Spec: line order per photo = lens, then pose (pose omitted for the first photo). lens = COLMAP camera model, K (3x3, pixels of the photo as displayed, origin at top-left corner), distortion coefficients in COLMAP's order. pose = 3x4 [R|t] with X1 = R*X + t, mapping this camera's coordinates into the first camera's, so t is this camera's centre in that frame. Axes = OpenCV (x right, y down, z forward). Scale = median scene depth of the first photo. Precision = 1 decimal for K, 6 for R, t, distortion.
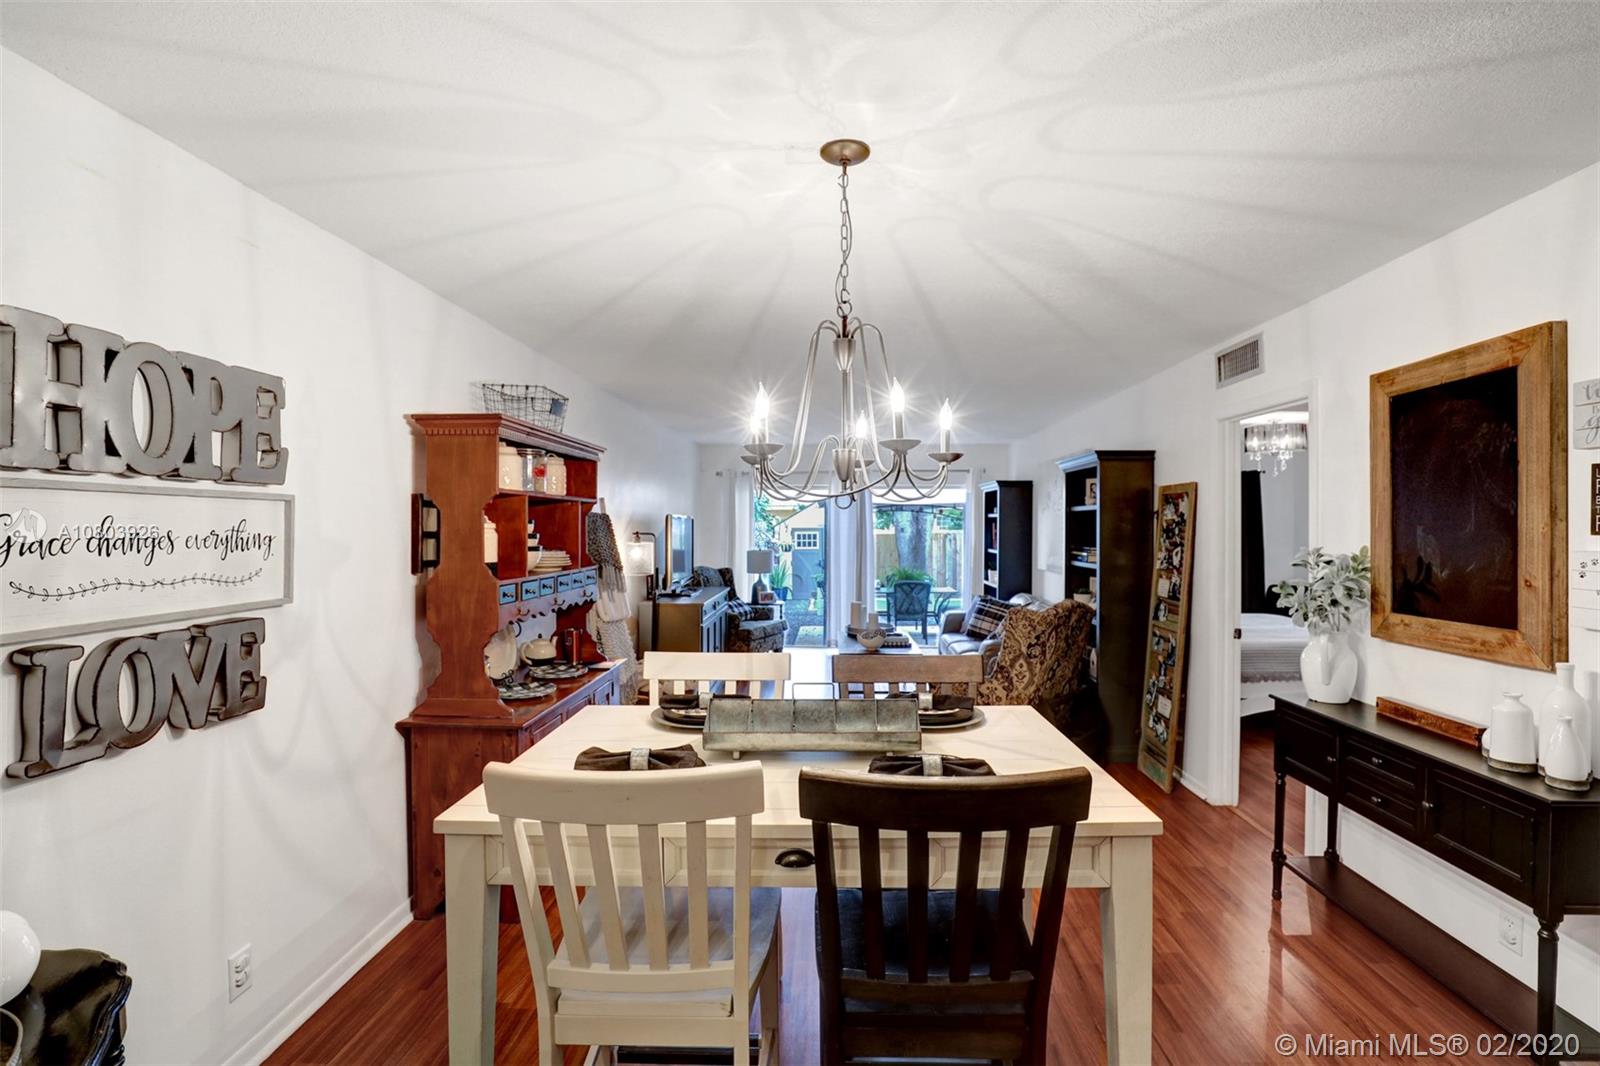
lens RADIAL K [[806.2, 0, 806.1], [0, 806.2, 554.8], [0, 0, 1]] dist [-0.029016, 0.000732]
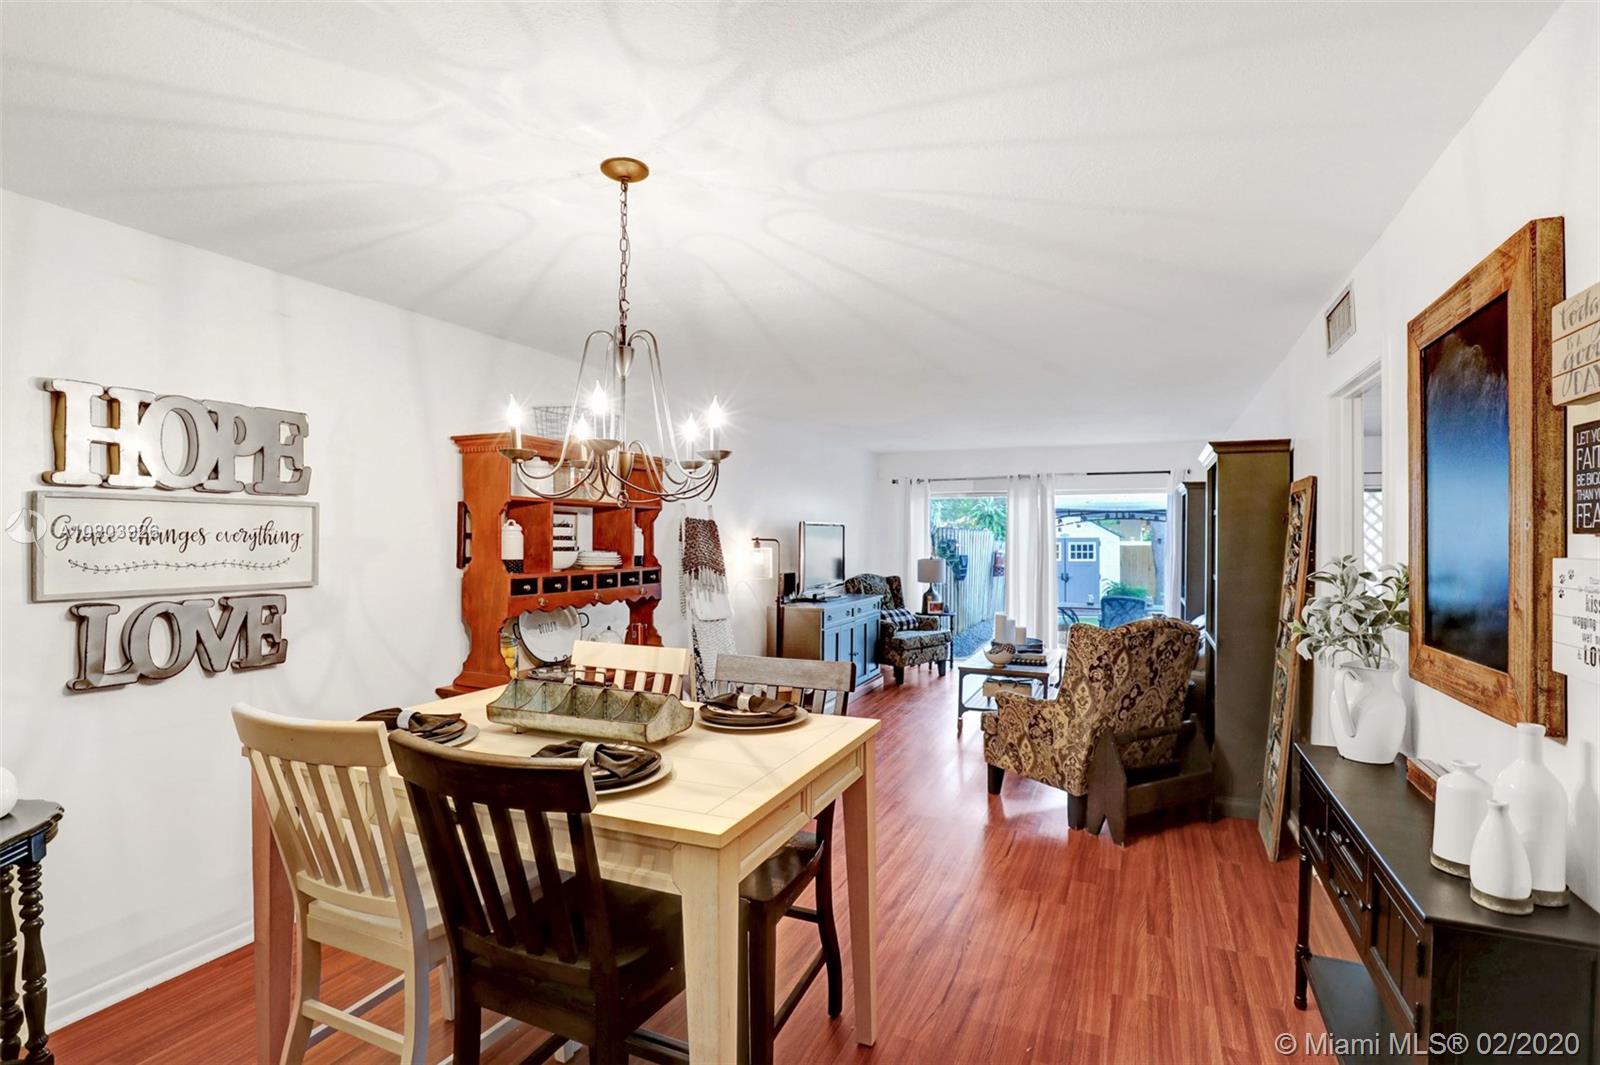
lens RADIAL K [[813.5, 0, 769.9], [0, 813.5, 557.0], [0, 0, 1]] dist [-0.029124, 0.000538]
pose [[0.912455, 0.013615, -0.408951, 0.527776], [-0.017970, 0.999815, -0.006808, 0.009006], [0.408782, 0.013560, 0.912531, 0.091119]]
